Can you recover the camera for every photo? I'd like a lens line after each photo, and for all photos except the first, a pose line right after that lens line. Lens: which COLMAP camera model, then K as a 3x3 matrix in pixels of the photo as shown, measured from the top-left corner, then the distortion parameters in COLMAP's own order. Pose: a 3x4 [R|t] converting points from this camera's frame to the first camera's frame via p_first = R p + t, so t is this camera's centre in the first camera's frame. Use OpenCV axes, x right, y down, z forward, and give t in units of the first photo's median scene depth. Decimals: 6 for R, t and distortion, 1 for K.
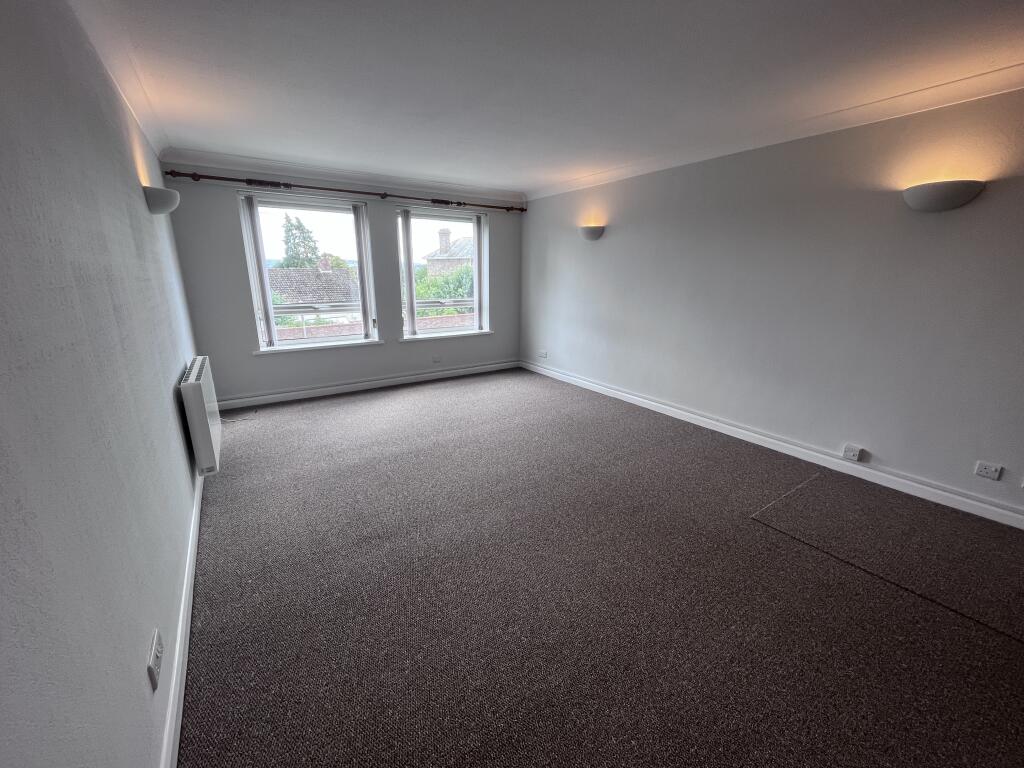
lens RADIAL K [[417.0, 0, 518.1], [0, 417.0, 380.0], [0, 0, 1]] dist [-0.003393, -0.000710]
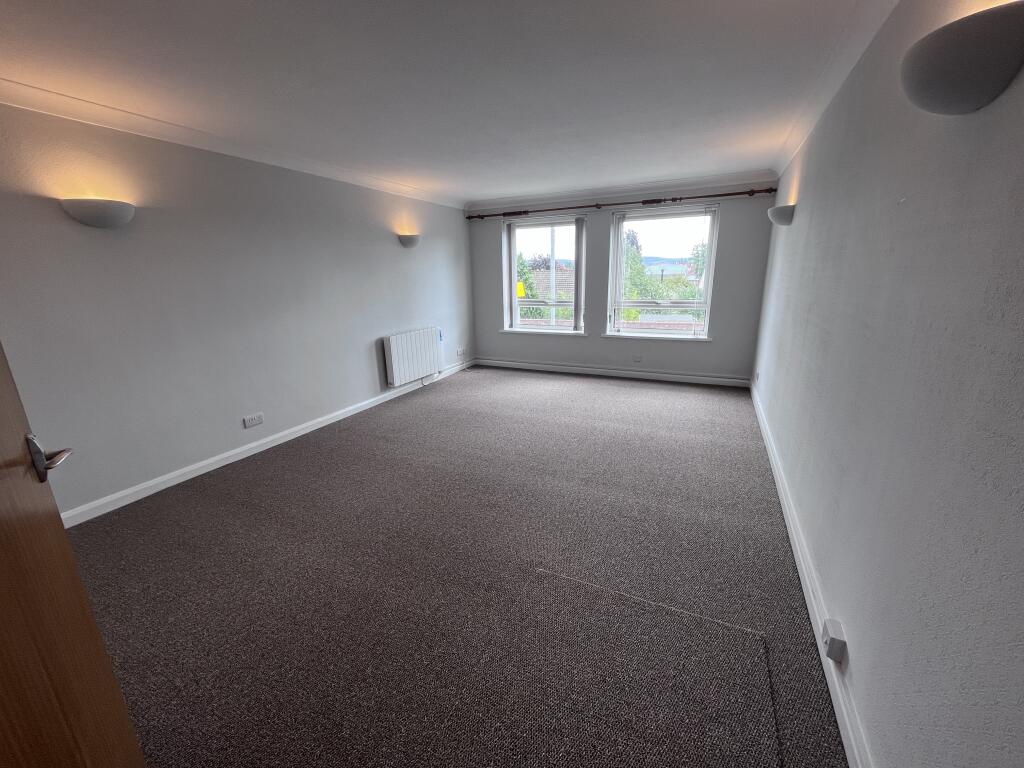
lens RADIAL K [[417.0, 0, 511.1], [0, 417.0, 387.0], [0, 0, 1]] dist [-0.003393, -0.000710]
pose [[0.499274, 0.214751, -0.839409, 0.584727], [-0.191493, 0.972190, 0.134822, -0.068405], [0.845018, 0.093428, 0.526513, 0.237707]]
